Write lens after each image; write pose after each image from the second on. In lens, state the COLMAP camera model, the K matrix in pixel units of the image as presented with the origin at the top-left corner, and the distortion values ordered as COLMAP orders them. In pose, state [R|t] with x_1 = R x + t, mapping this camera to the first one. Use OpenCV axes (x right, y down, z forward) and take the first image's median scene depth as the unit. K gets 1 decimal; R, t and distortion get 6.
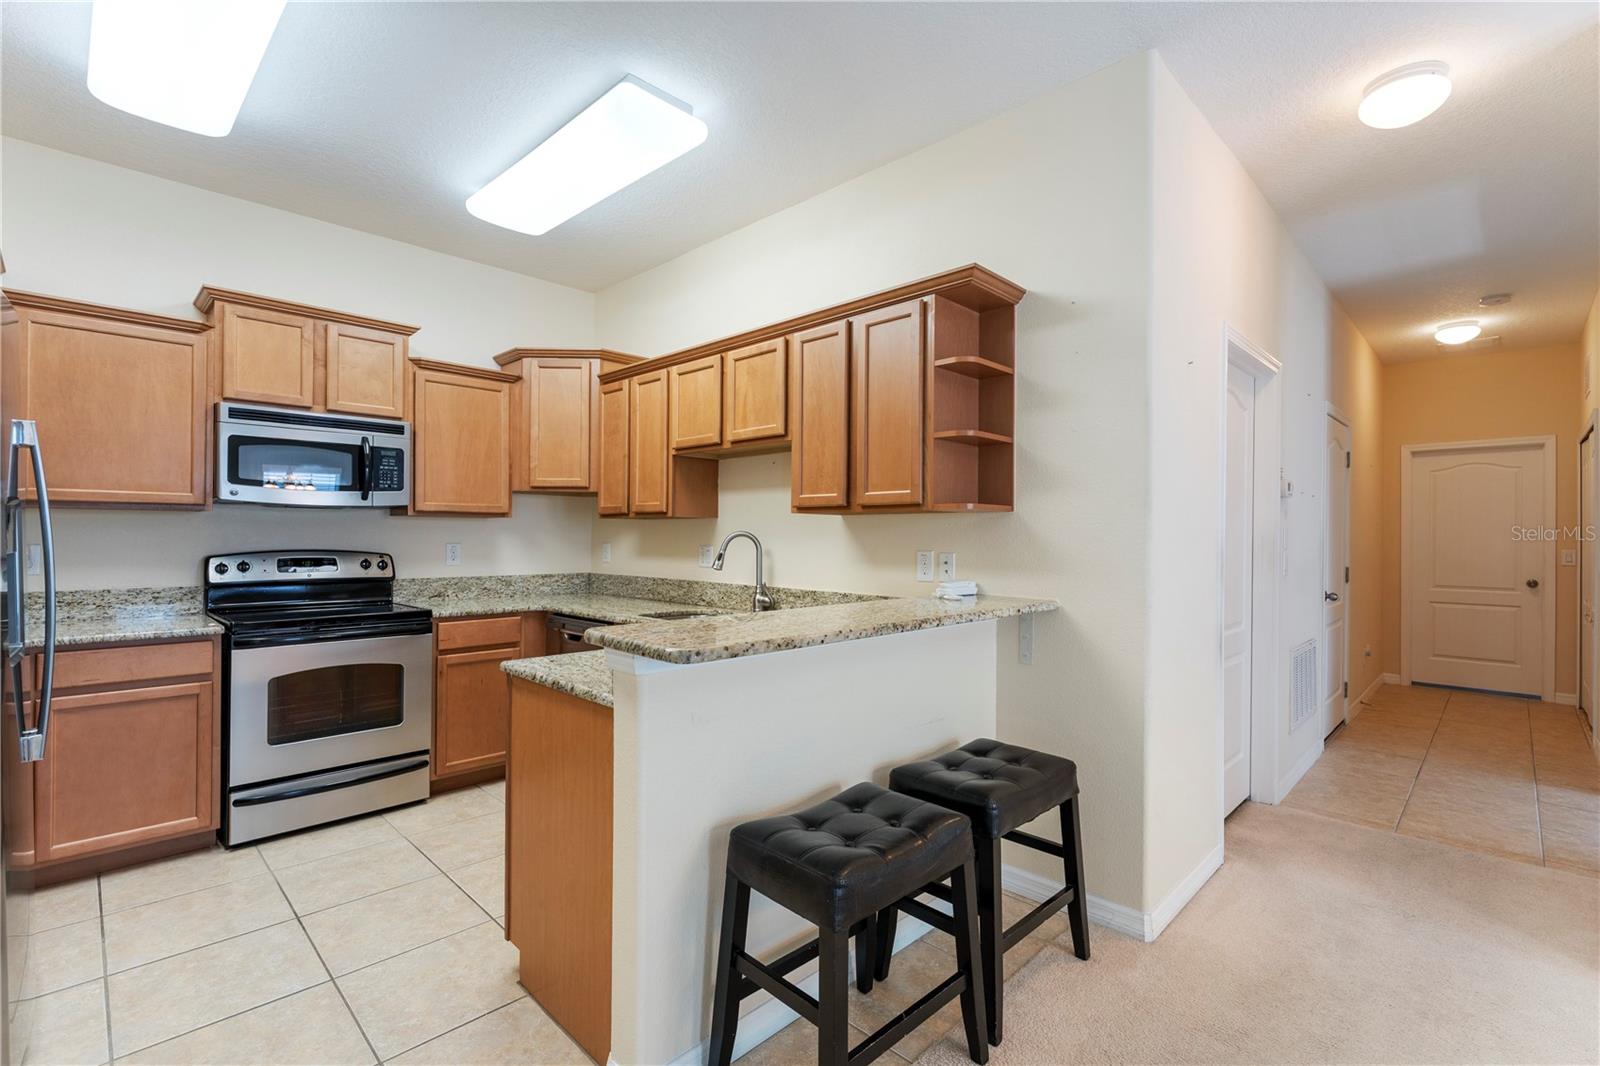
lens RADIAL K [[717.7, 0, 797.5], [0, 717.7, 535.6], [0, 0, 1]] dist [-0.001303, -0.000197]
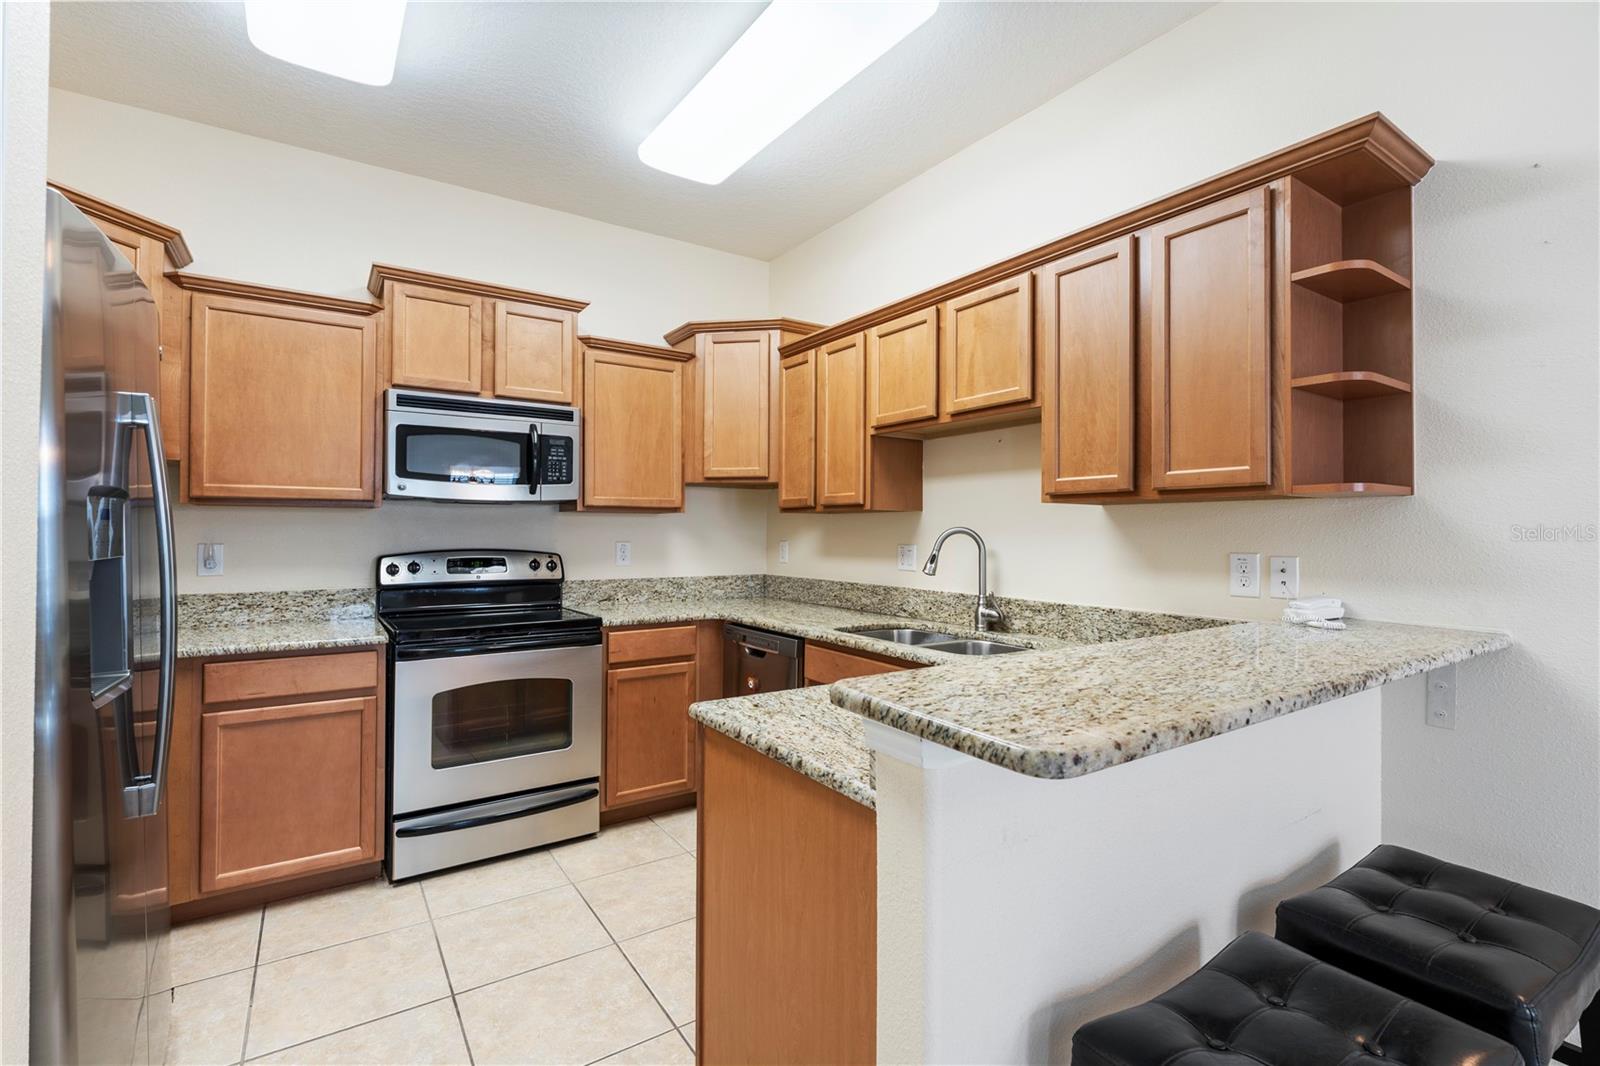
lens RADIAL K [[717.7, 0, 800.0], [0, 717.7, 524.3], [0, 0, 1]] dist [-0.001303, -0.000197]
pose [[0.980279, -0.005116, -0.197551, -0.095754], [0.003124, 0.999941, -0.010391, -0.001199], [0.197592, 0.009569, 0.980238, 0.181901]]
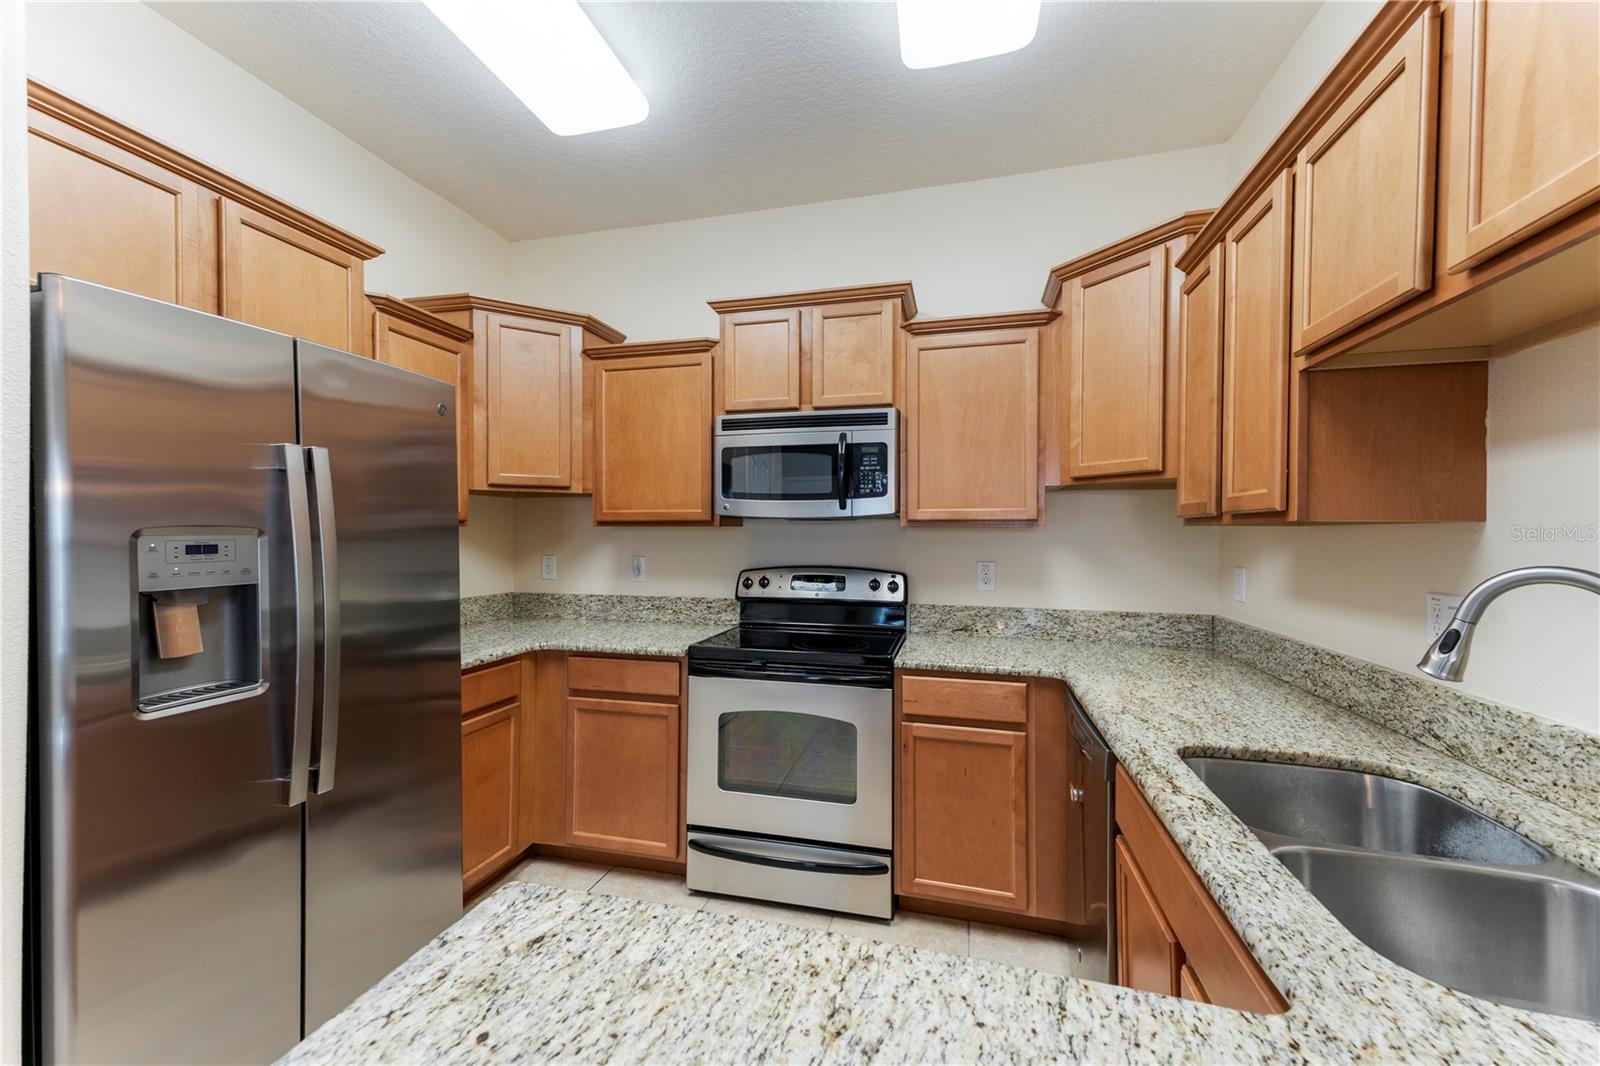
lens RADIAL K [[644.2, 0, 789.0], [0, 644.2, 526.4], [0, 0, 1]] dist [-0.000044, -0.001188]
pose [[0.482097, -0.010555, -0.876054, 0.007900], [0.002368, 0.999939, -0.010744, -0.022249], [0.876115, 0.003105, 0.482093, 0.591440]]
